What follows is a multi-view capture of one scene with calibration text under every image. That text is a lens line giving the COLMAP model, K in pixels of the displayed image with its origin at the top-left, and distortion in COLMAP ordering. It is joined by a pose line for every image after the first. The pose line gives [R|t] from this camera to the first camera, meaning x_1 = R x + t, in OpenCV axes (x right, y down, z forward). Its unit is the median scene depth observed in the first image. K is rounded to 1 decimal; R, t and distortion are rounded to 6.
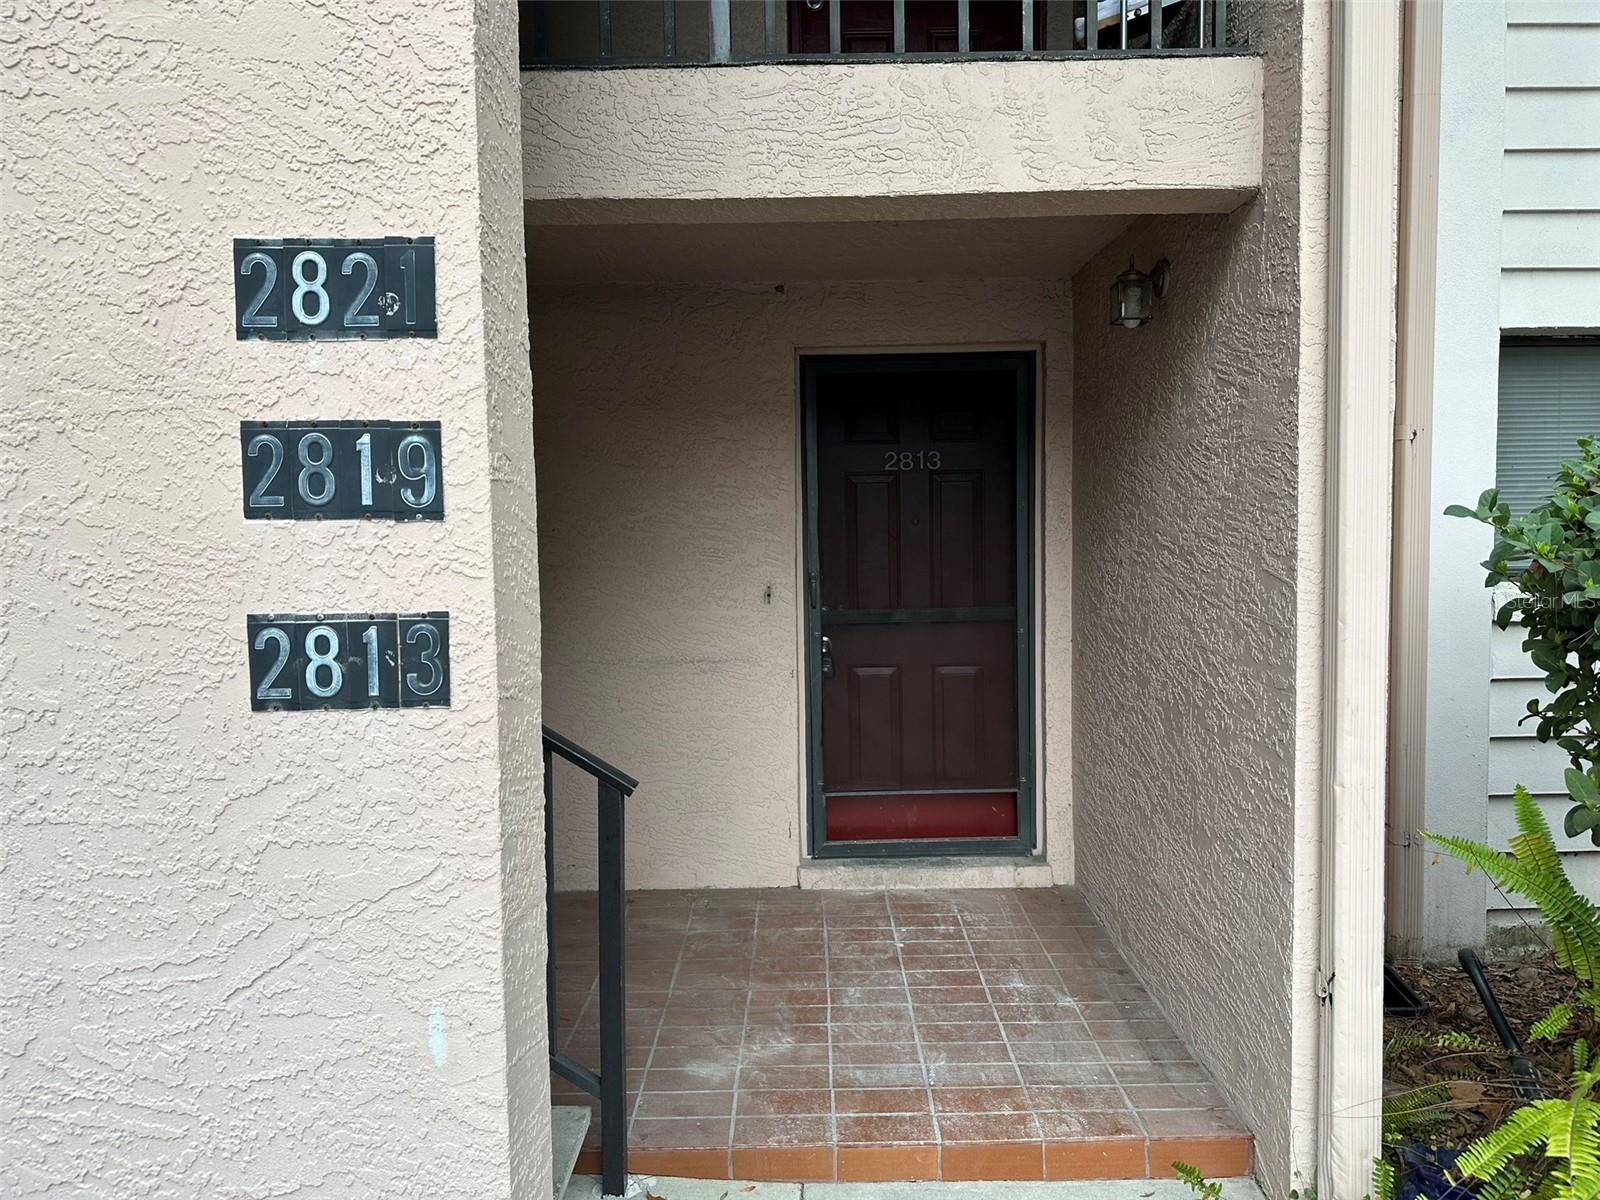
lens RADIAL K [[1128.7, 0, 800.0], [0, 1128.7, 600.0], [0, 0, 1]] dist [-0.000266, -0.000027]
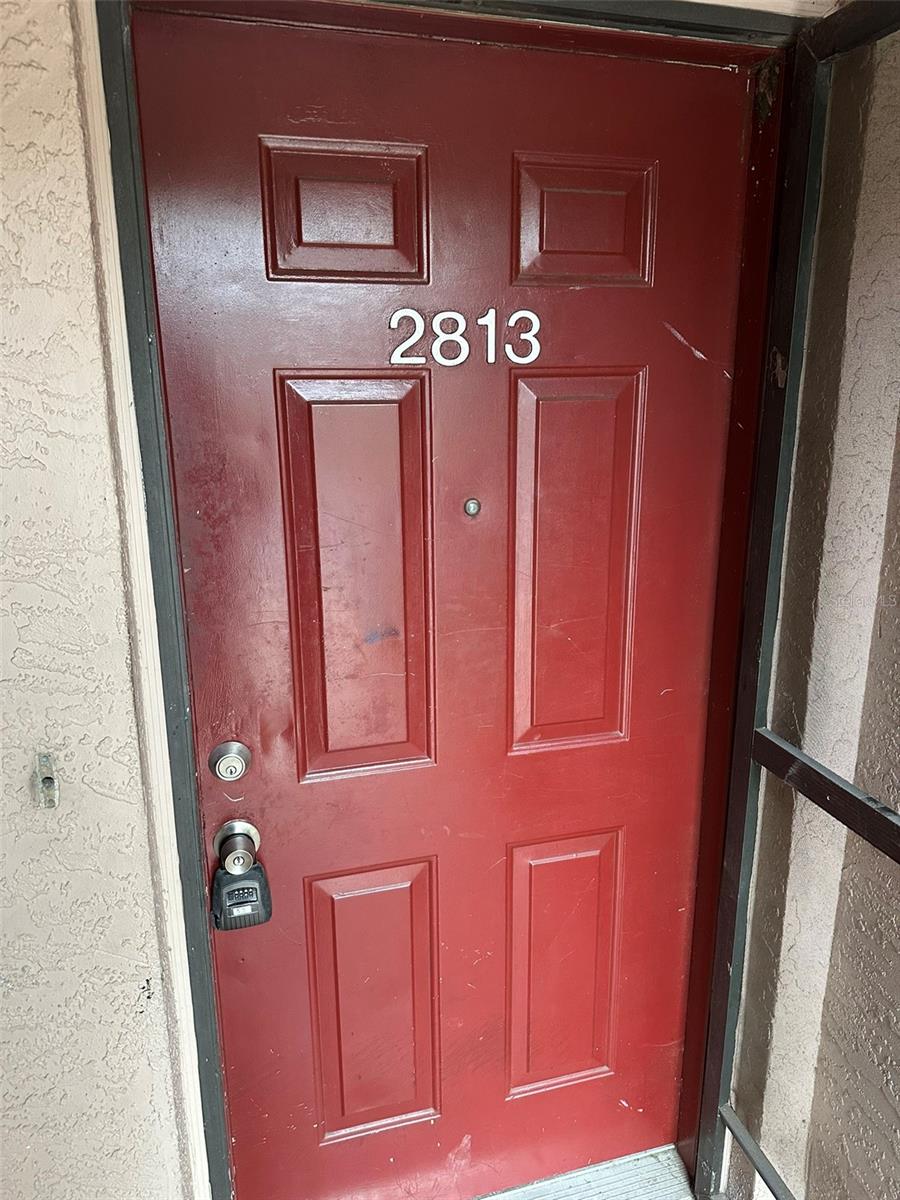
lens RADIAL K [[837.2, 0, 450.0], [0, 837.2, 600.0], [0, 0, 1]] dist [-0.001007, -0.000480]
pose [[0.961206, -0.060871, 0.269030, 0.019133], [0.008624, 0.981501, 0.191265, -0.092995], [-0.275695, -0.181525, 0.943950, 0.739166]]
